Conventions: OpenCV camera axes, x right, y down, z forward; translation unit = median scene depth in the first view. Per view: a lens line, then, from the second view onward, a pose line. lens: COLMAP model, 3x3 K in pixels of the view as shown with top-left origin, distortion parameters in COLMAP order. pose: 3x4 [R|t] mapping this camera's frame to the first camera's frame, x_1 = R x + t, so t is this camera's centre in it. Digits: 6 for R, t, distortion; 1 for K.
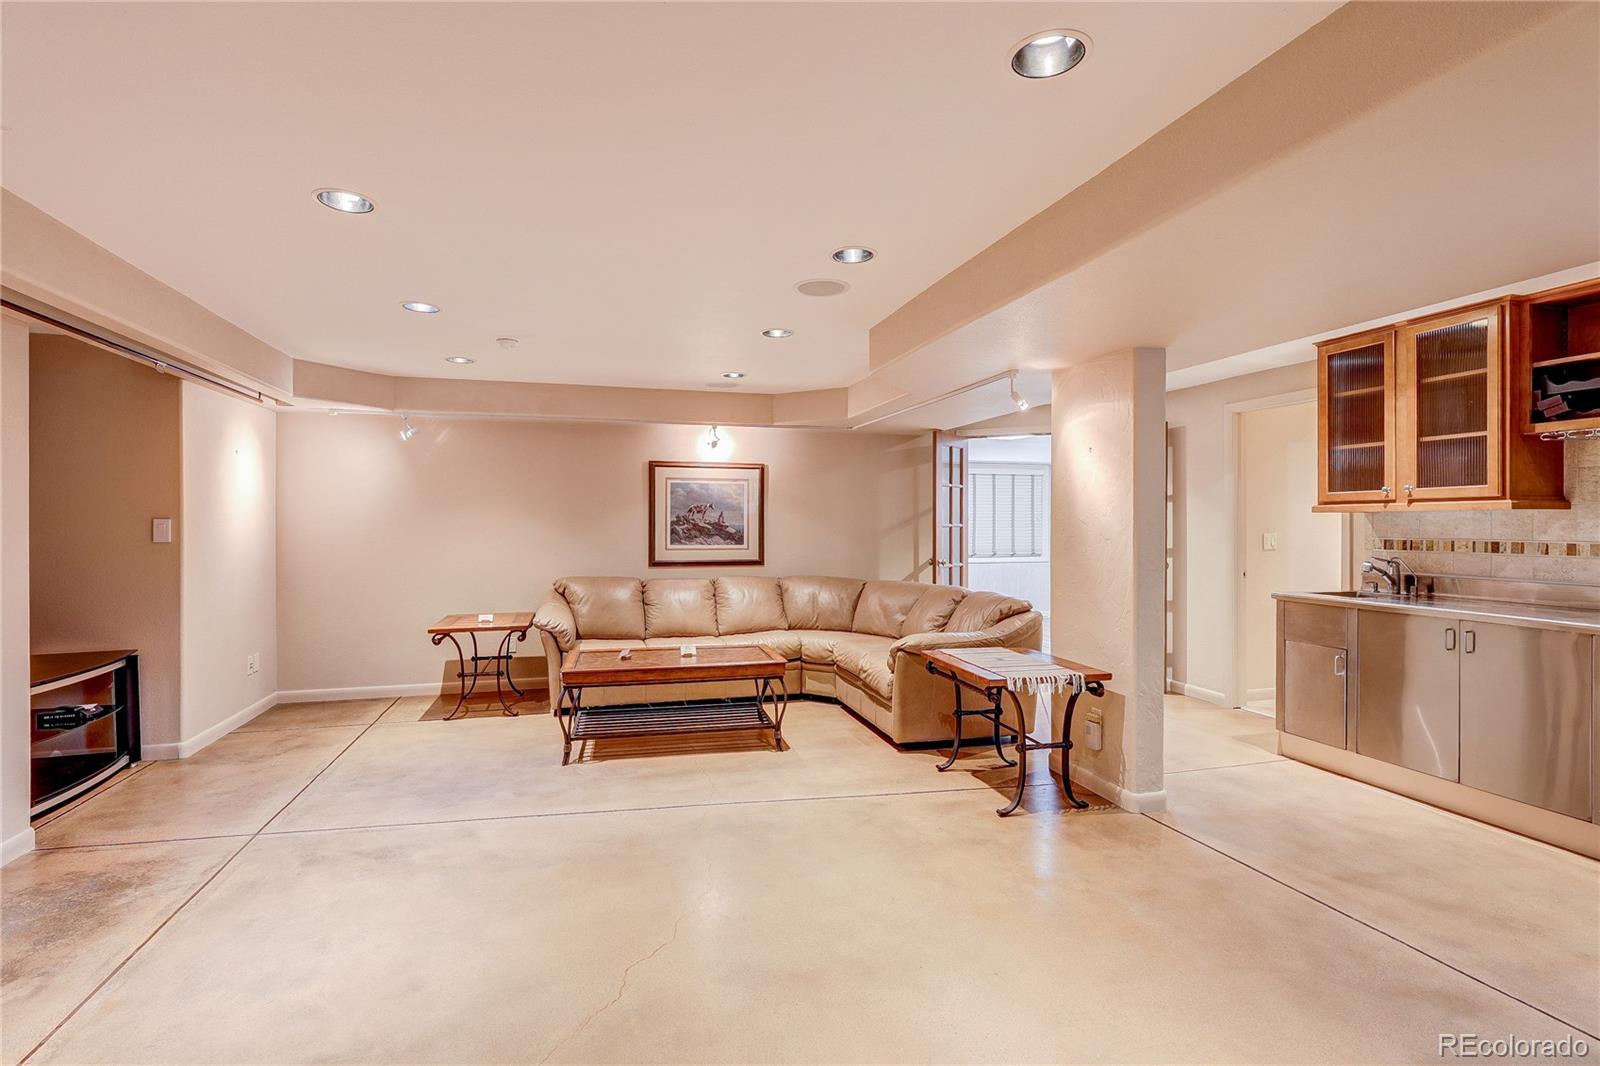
lens RADIAL K [[759.0, 0, 802.0], [0, 759.0, 536.0], [0, 0, 1]] dist [-0.002699, 0.000160]
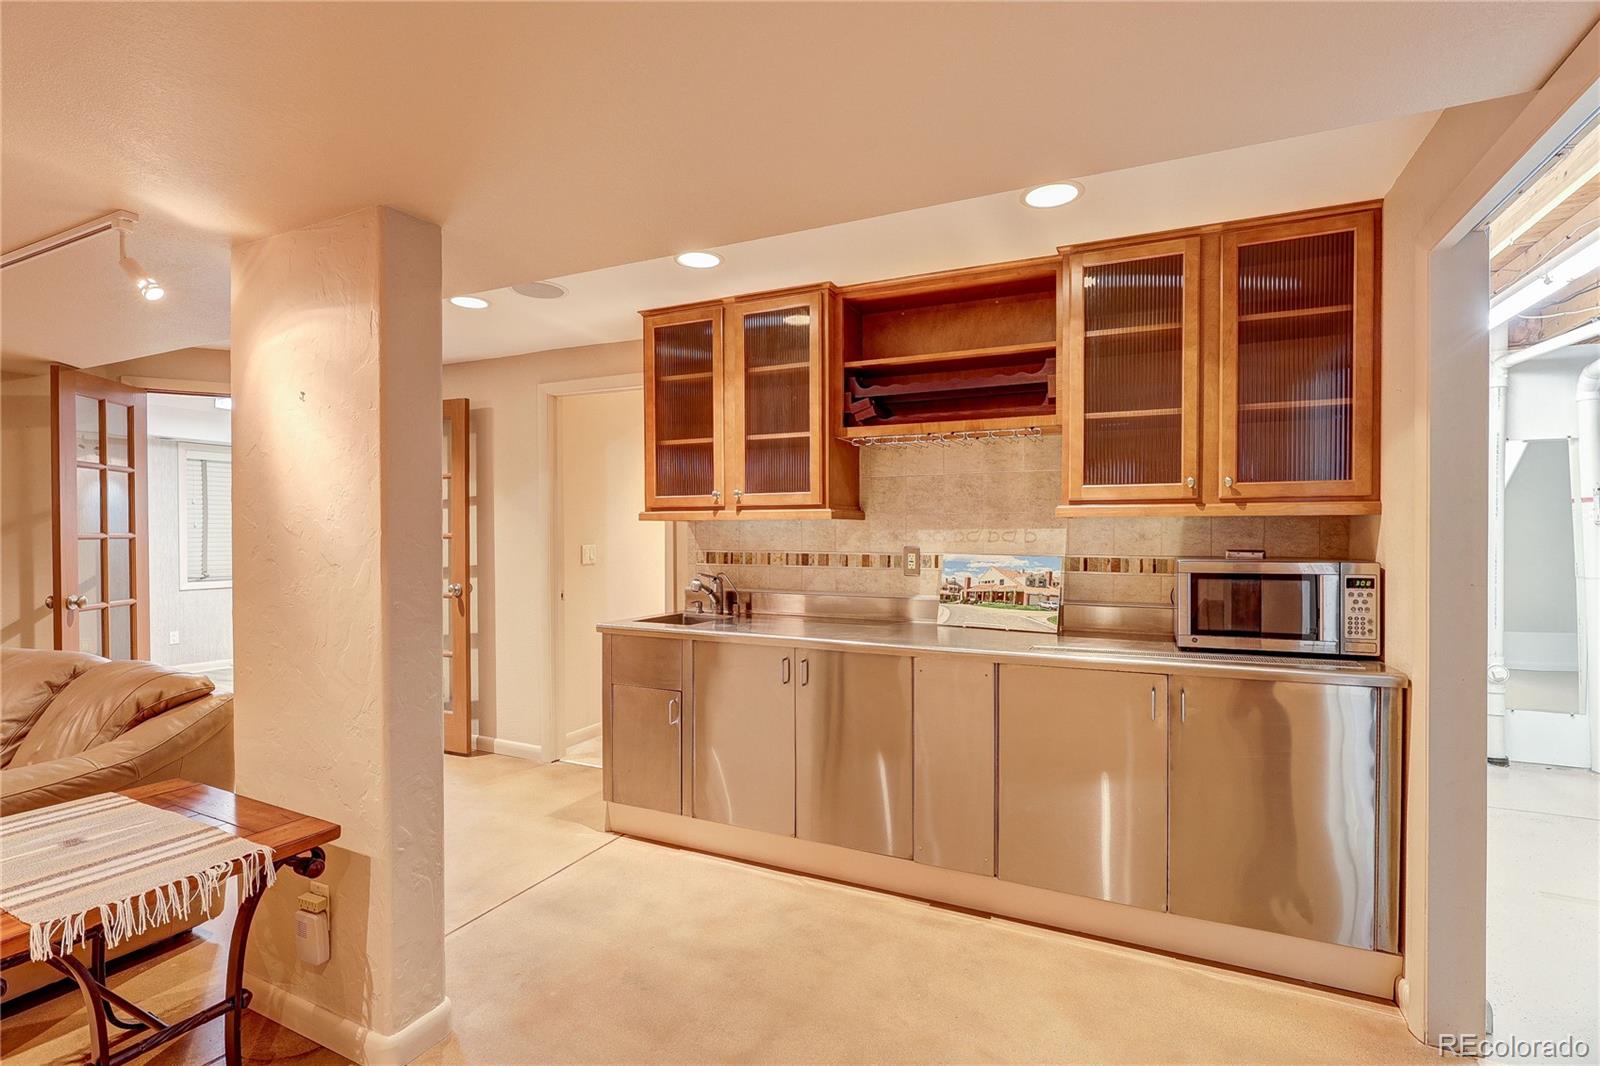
lens RADIAL K [[759.0, 0, 802.0], [0, 759.0, 536.0], [0, 0, 1]] dist [-0.002699, 0.000160]
pose [[0.666369, -0.002271, 0.745618, 0.203088], [0.010212, 0.999929, -0.006080, -0.008490], [-0.745552, 0.011666, 0.666346, 0.364282]]
